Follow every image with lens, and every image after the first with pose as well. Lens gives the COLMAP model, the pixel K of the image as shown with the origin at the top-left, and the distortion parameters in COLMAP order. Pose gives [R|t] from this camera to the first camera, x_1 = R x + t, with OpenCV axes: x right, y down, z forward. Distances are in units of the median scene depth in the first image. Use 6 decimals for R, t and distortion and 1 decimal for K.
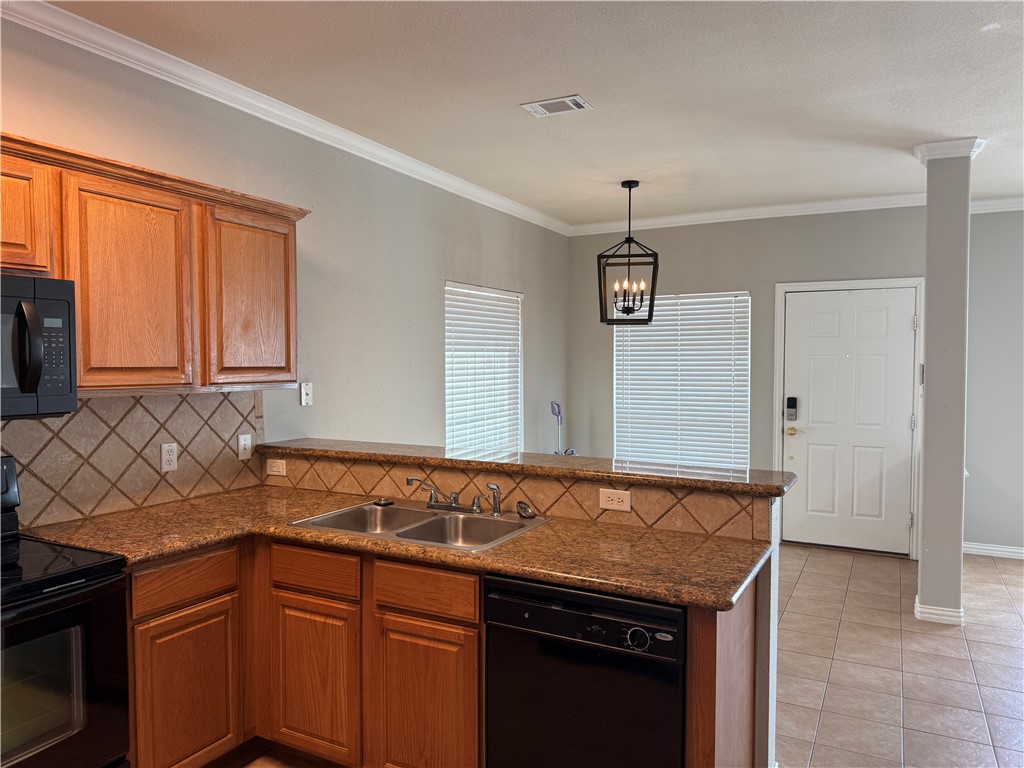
lens RADIAL K [[718.4, 0, 512.0], [0, 718.4, 384.0], [0, 0, 1]] dist [0.118110, -0.189228]
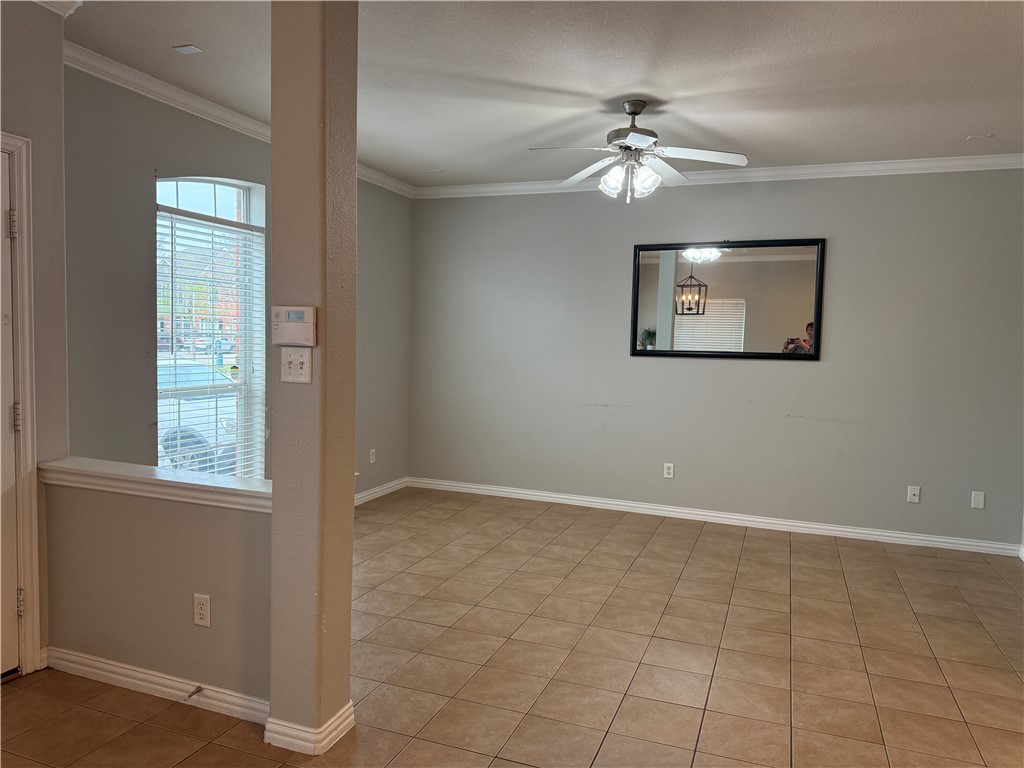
lens RADIAL K [[717.8, 0, 515.2], [0, 717.8, 393.5], [0, 0, 1]] dist [-0.003112, -0.002348]
pose [[-0.133931, -0.080729, 0.987697, 0.008243], [0.002457, 0.996646, 0.081793, -0.009378], [-0.990988, 0.013381, -0.133283, 1.376151]]
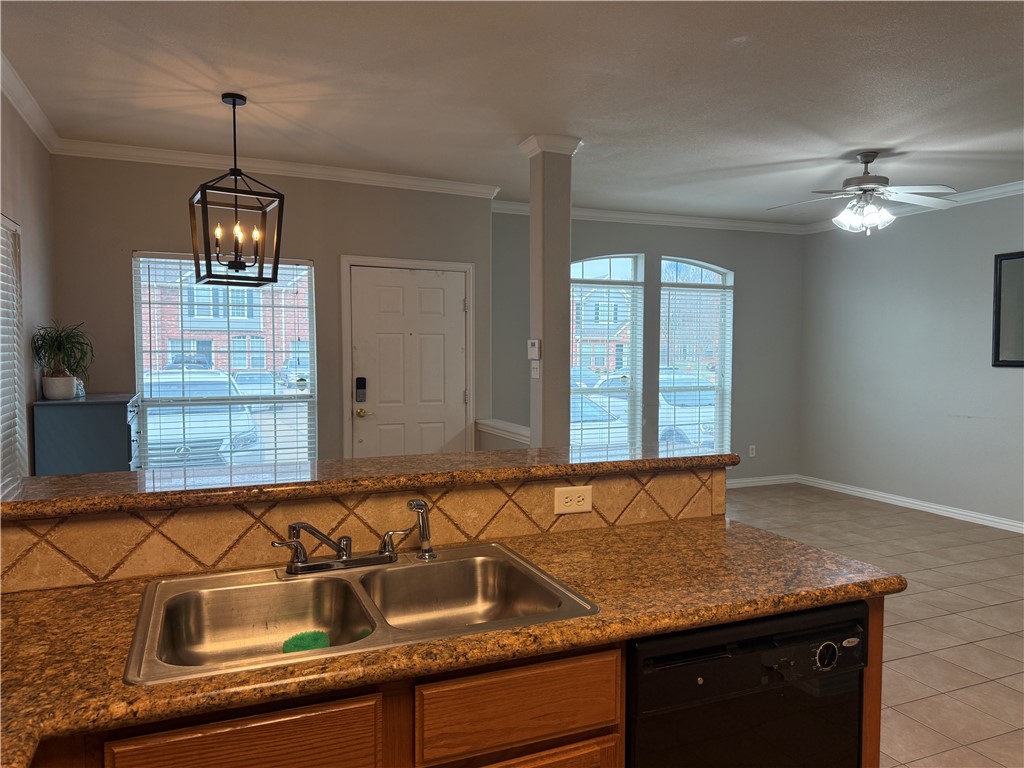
lens RADIAL K [[718.4, 0, 512.0], [0, 718.4, 384.0], [0, 0, 1]] dist [0.118110, -0.189228]
pose [[0.624546, -0.035301, 0.780190, -0.459913], [0.024522, 0.999372, 0.025588, 0.015270], [-0.780603, 0.003151, 0.625019, 0.534455]]
